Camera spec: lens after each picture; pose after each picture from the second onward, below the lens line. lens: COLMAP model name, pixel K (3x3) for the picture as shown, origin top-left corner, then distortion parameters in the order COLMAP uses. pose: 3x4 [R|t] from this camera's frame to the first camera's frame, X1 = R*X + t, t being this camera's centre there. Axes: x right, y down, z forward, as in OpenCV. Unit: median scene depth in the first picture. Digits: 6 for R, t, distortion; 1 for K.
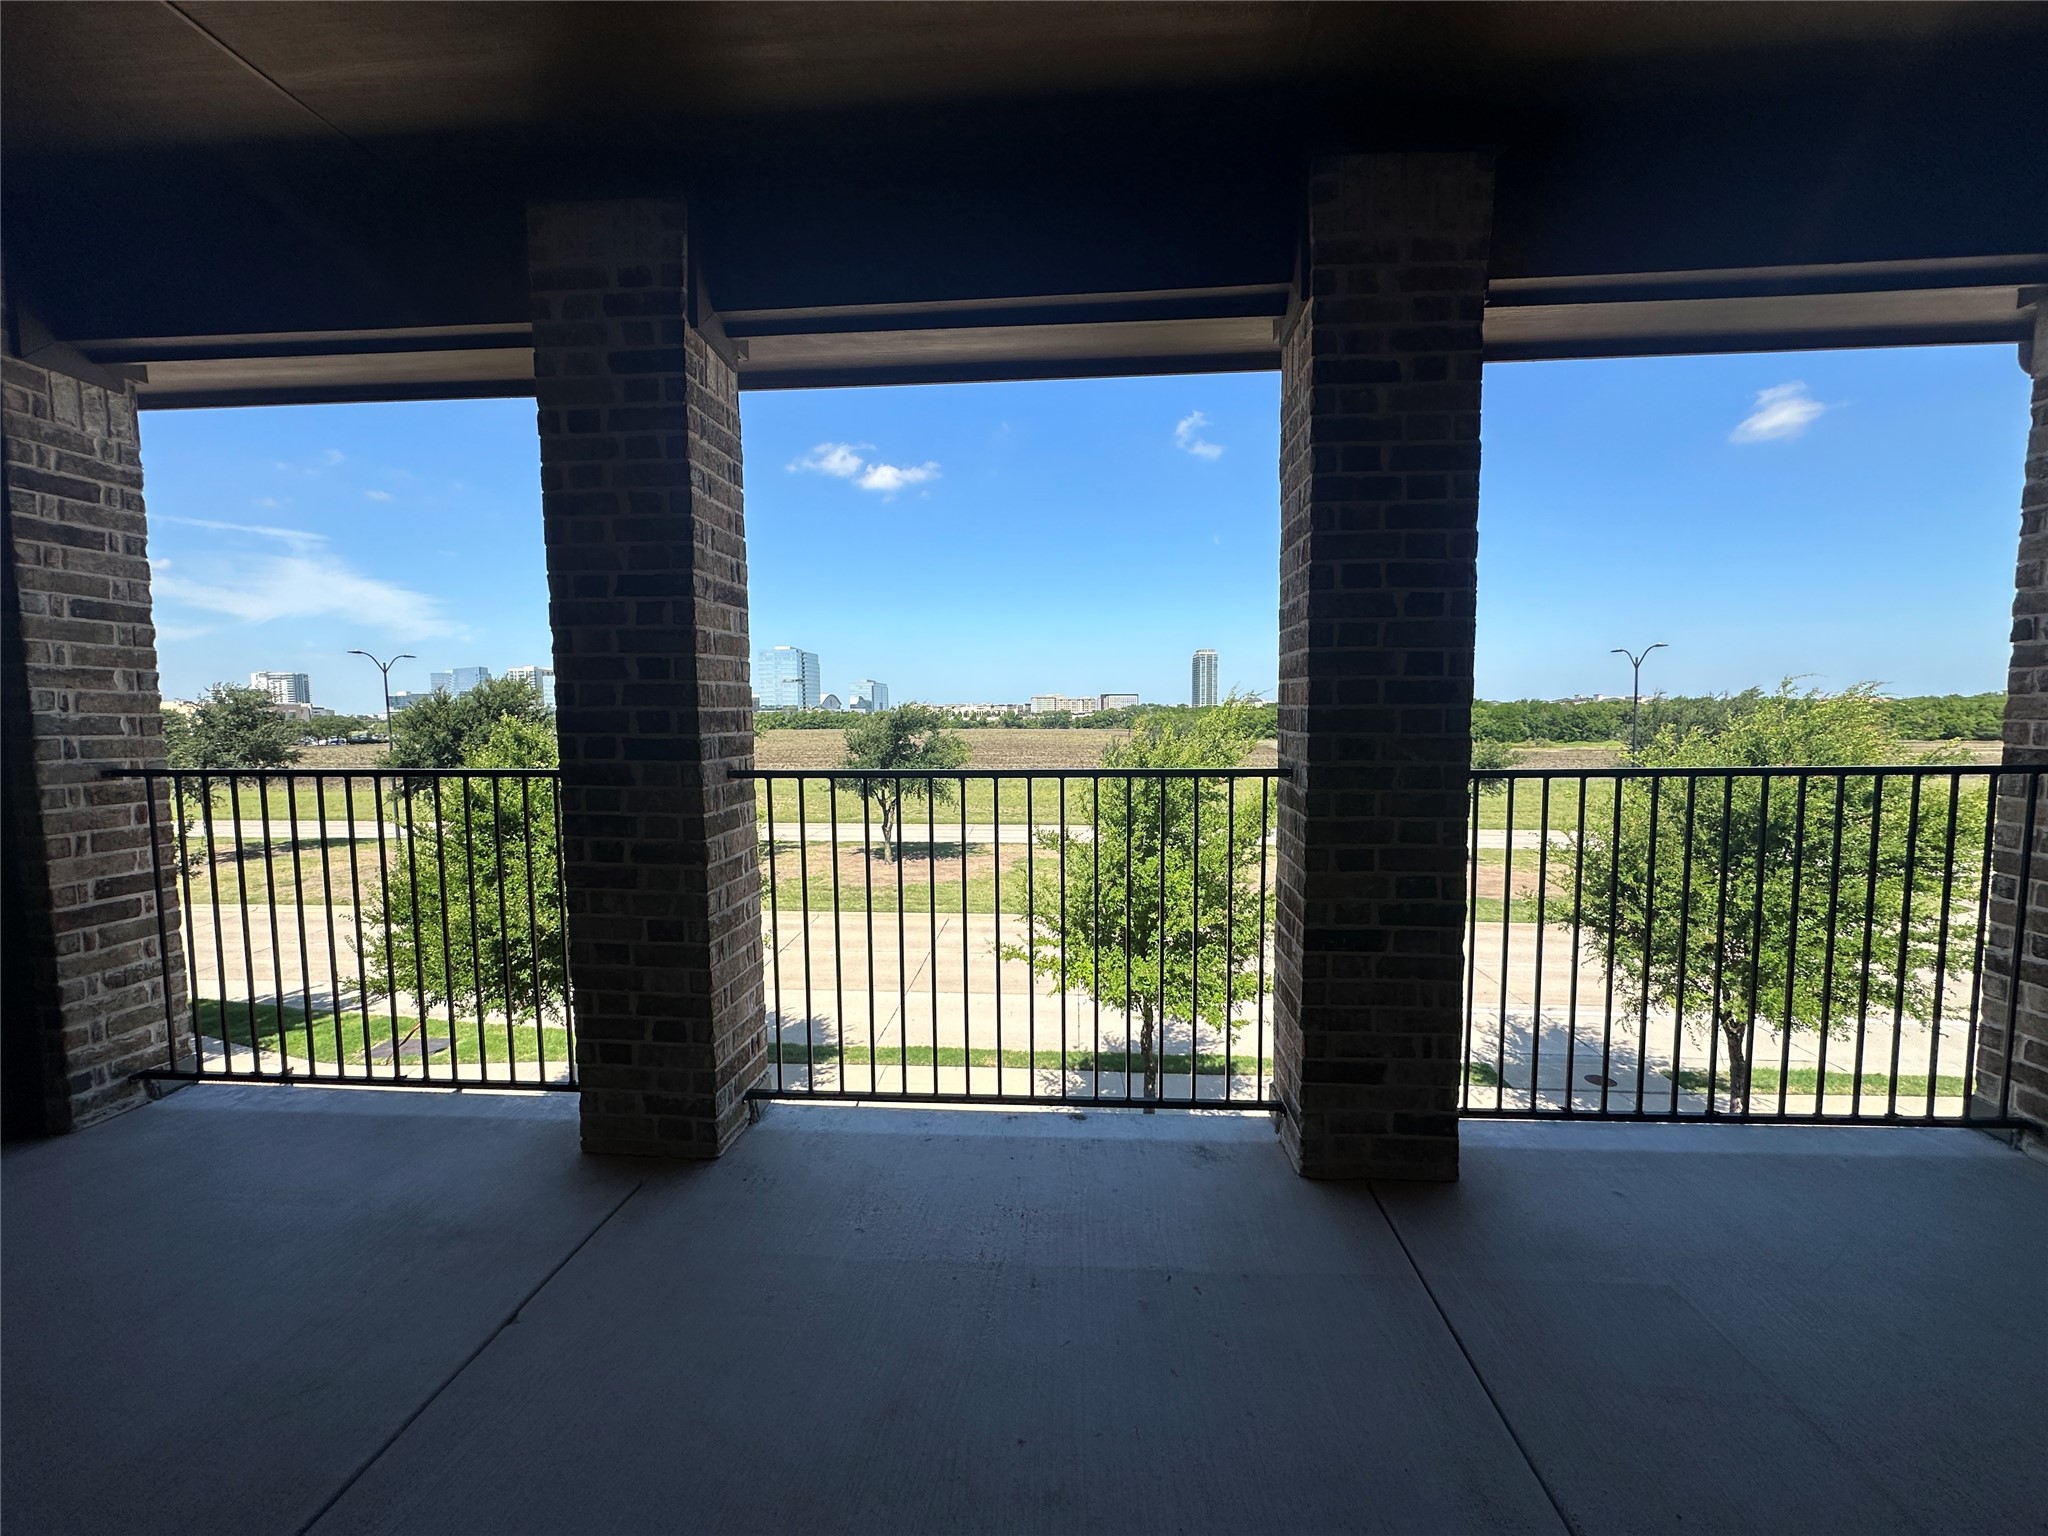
lens RADIAL K [[814.0, 0, 1035.5], [0, 814.0, 766.8], [0, 0, 1]] dist [-0.006203, 0.001656]
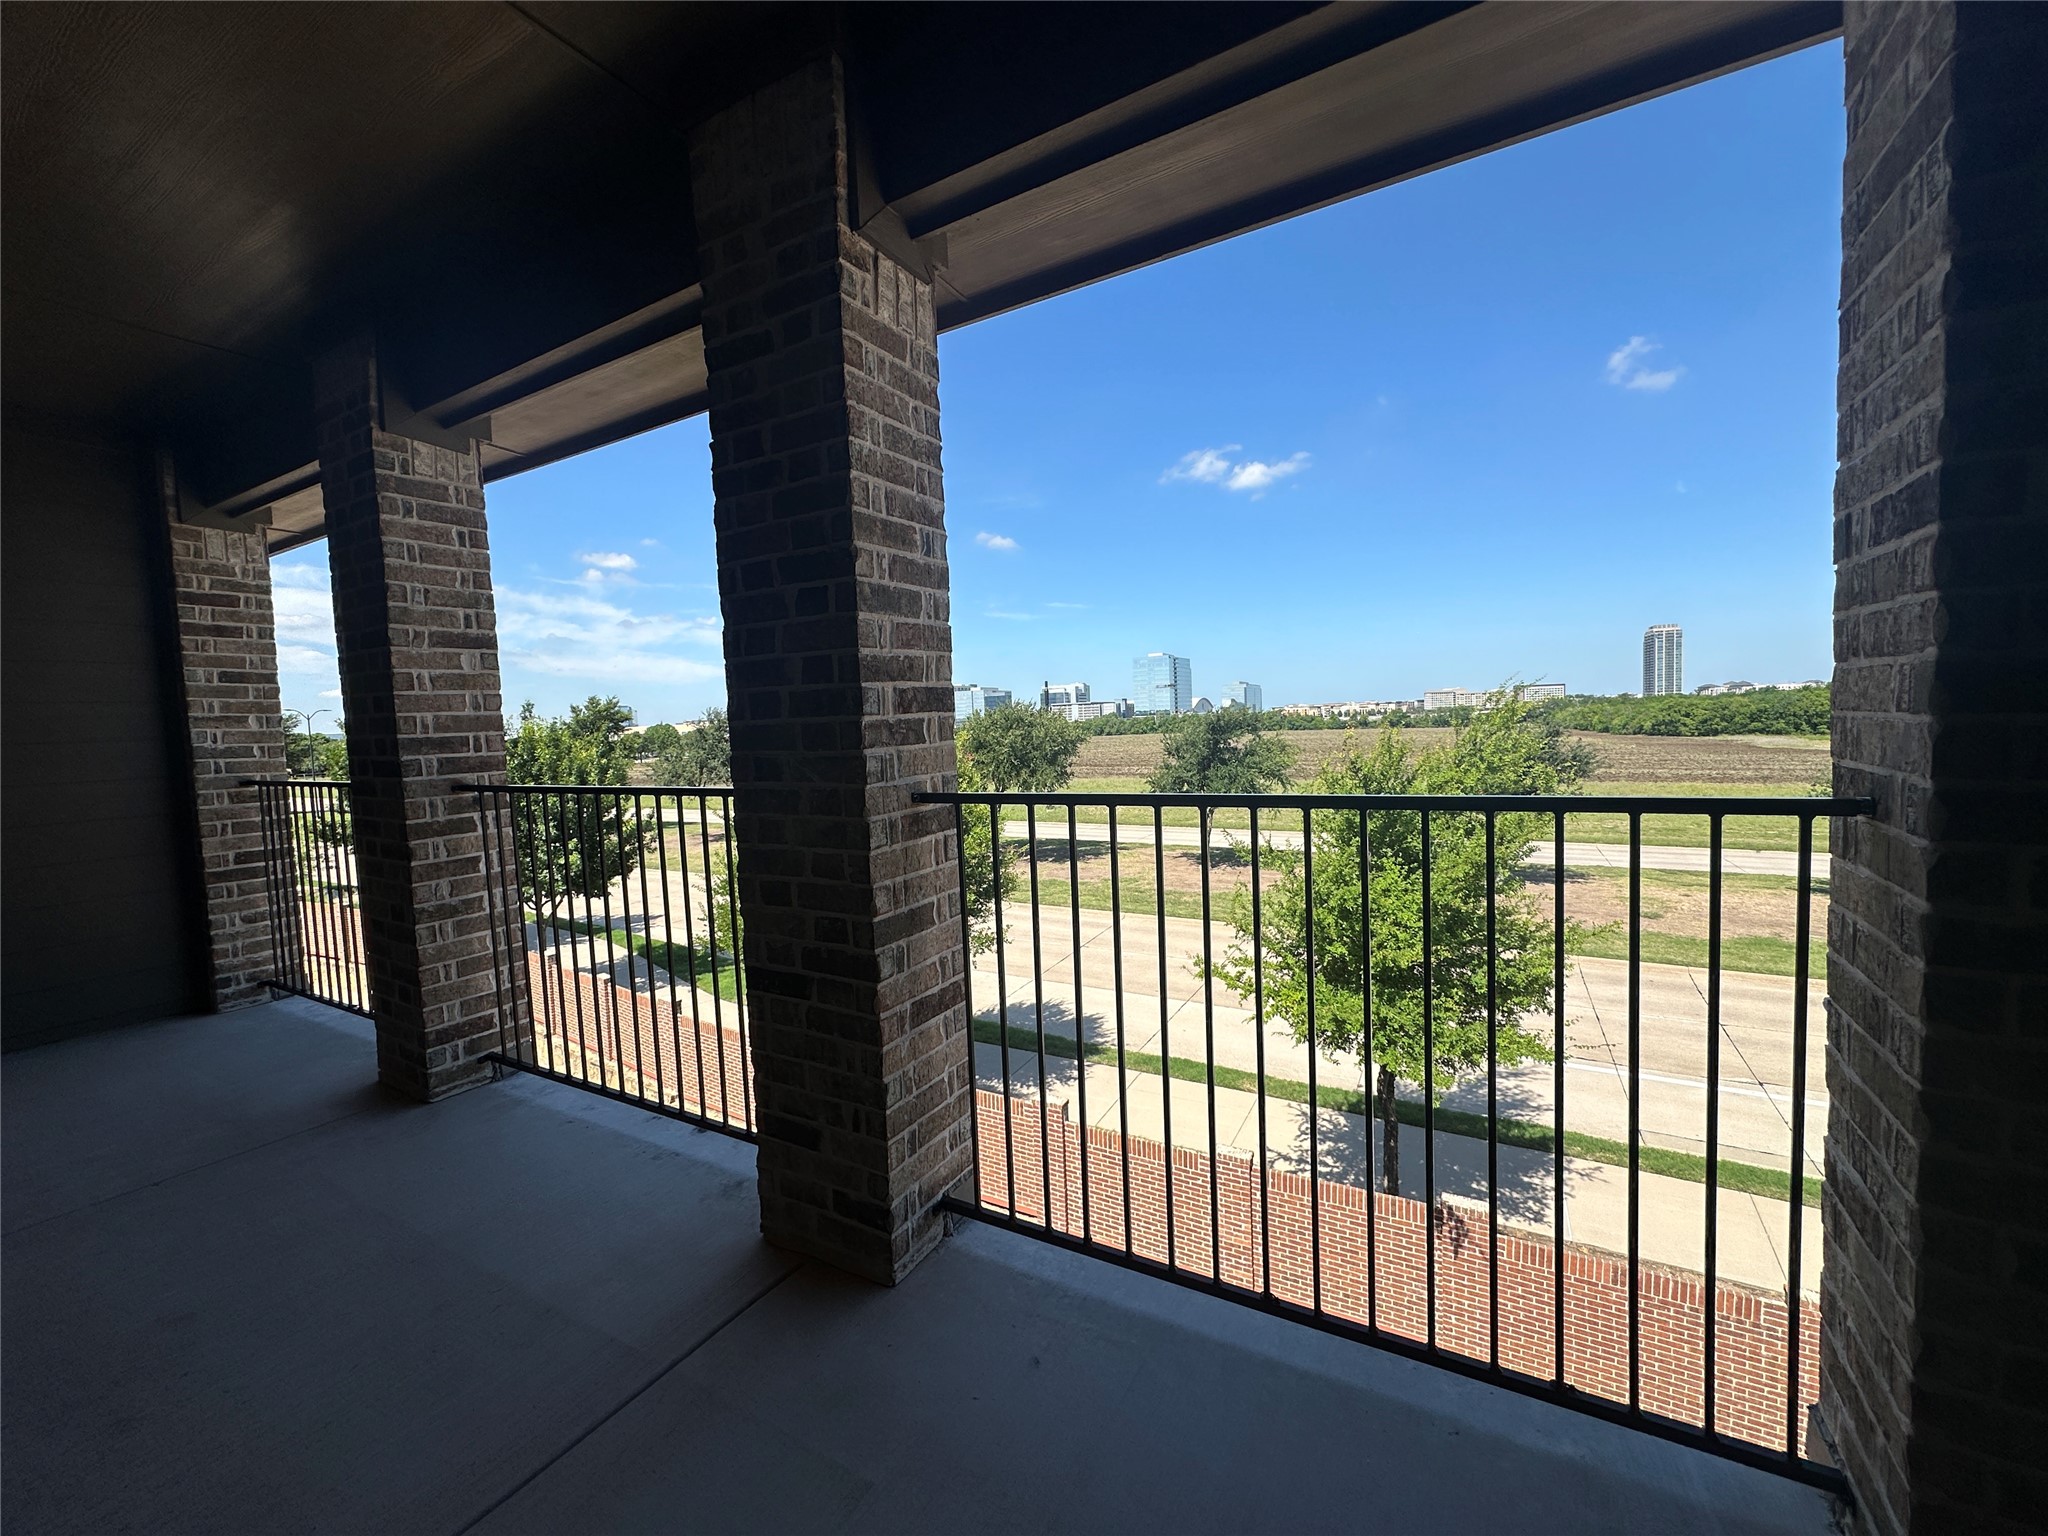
lens RADIAL K [[814.0, 0, 1029.0], [0, 814.0, 765.9], [0, 0, 1]] dist [-0.006203, 0.001656]
pose [[0.900345, -0.001842, -0.435174, 0.961396], [-0.000380, 0.999987, -0.005019, -0.019101], [0.435178, 0.004684, 0.900332, 0.295479]]
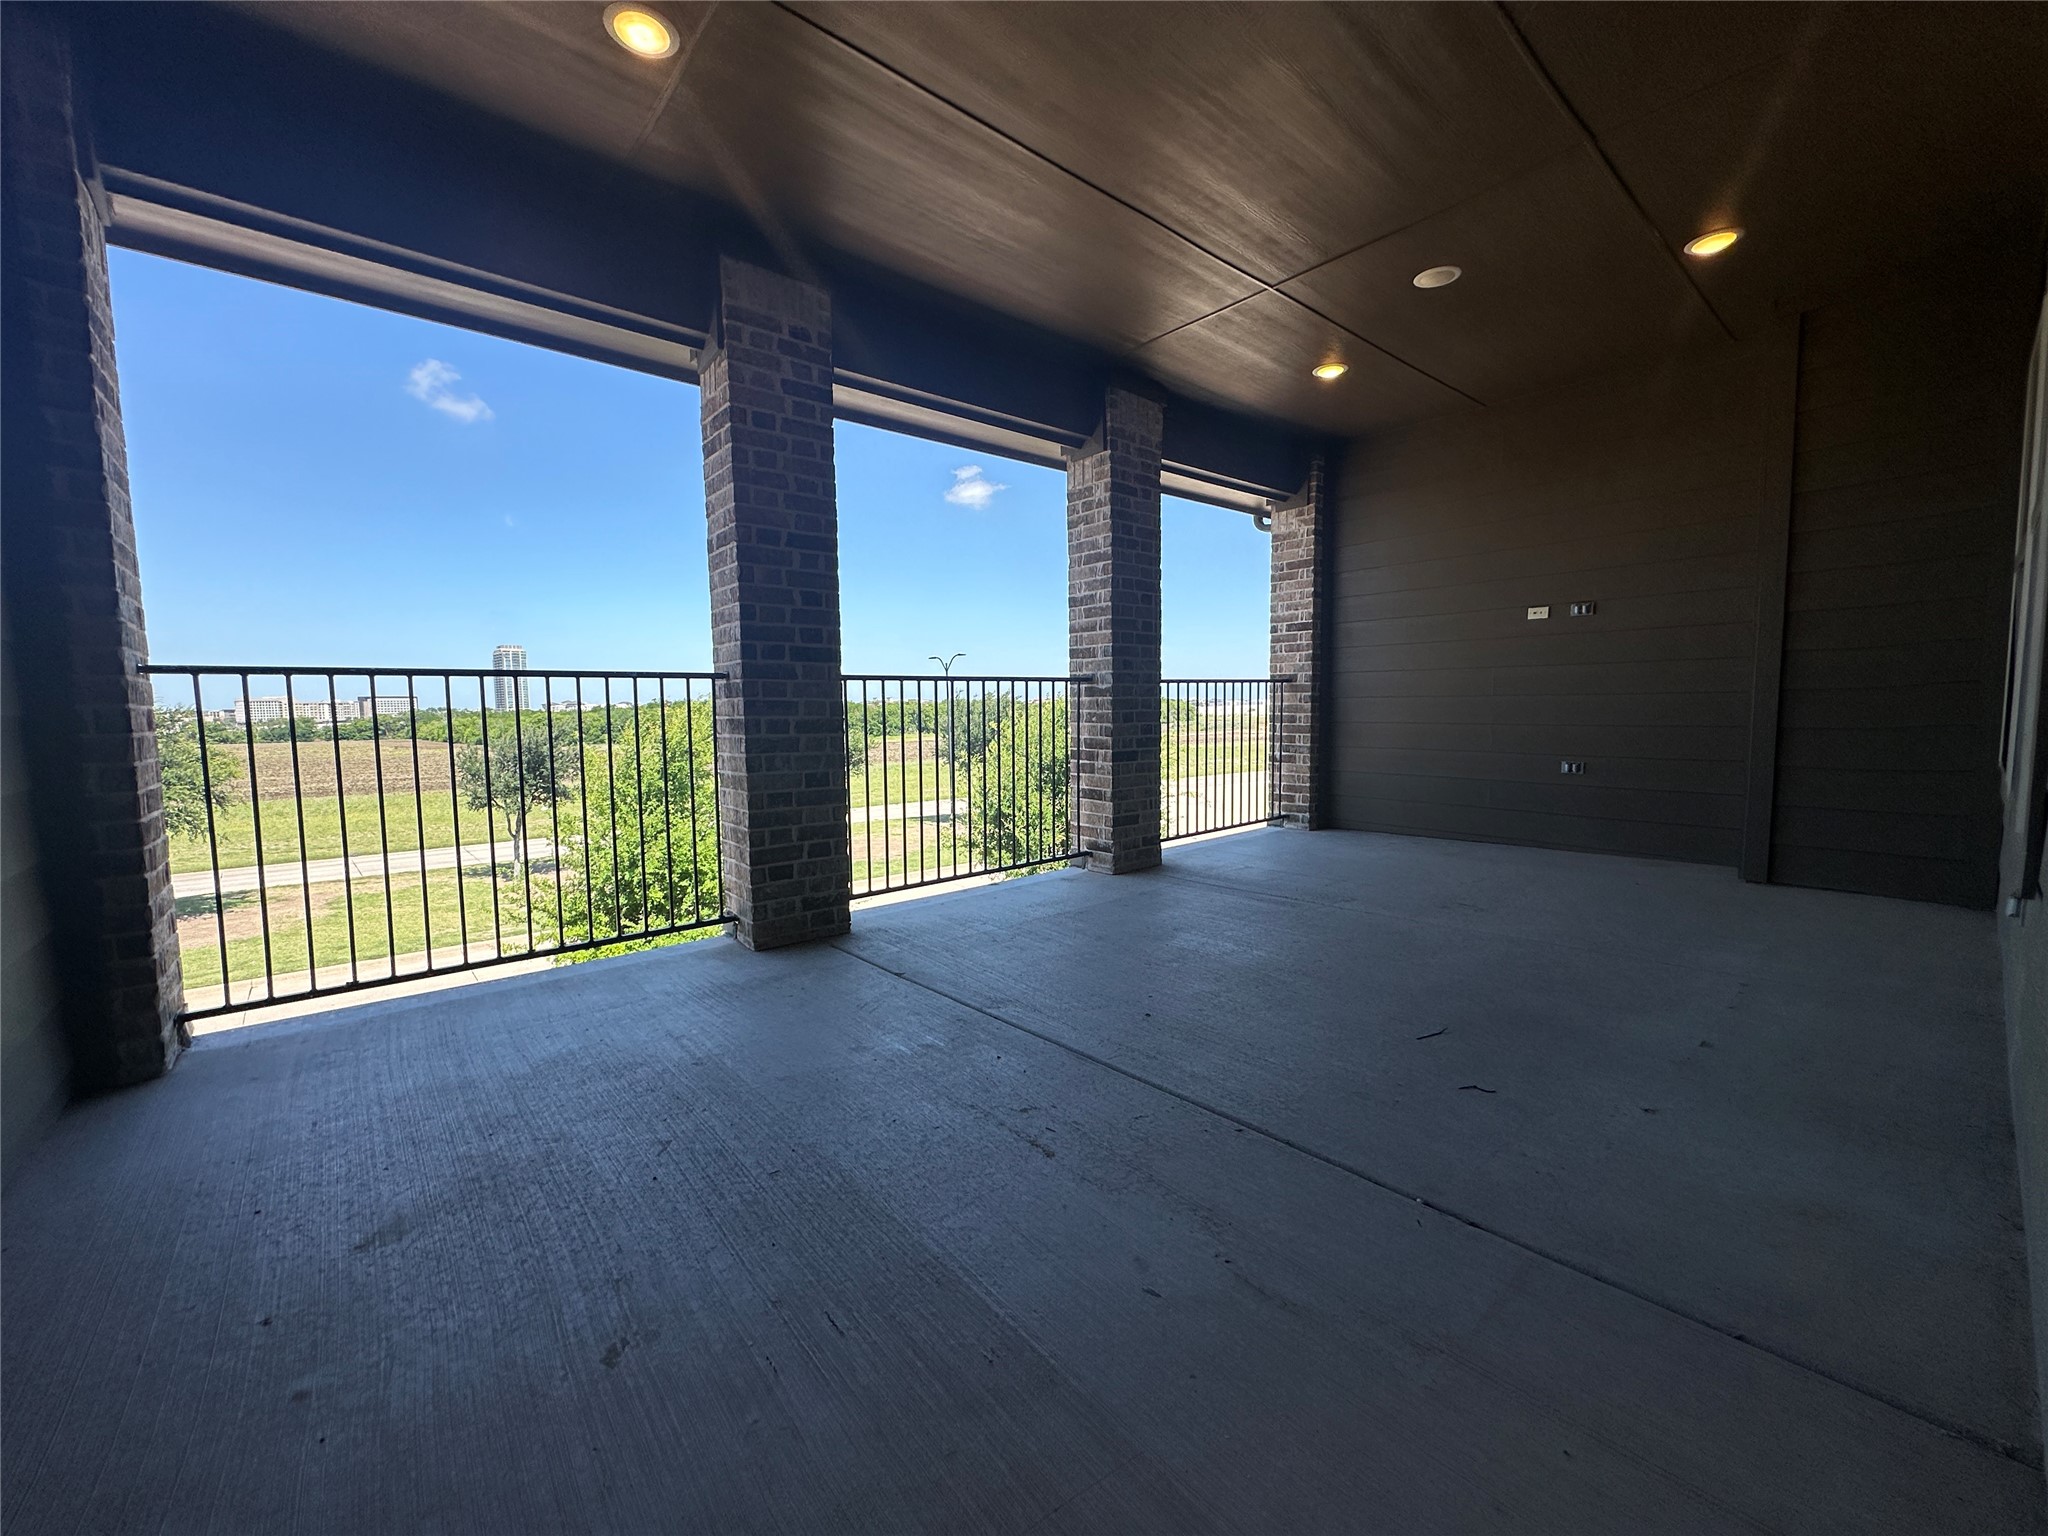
lens RADIAL K [[814.0, 0, 1015.2], [0, 814.0, 768.5], [0, 0, 1]] dist [-0.006203, 0.001656]
pose [[0.719032, -0.058900, 0.692477, -1.207605], [0.062079, 0.997862, 0.020416, 0.173119], [-0.692199, 0.028309, 0.721151, -0.301204]]
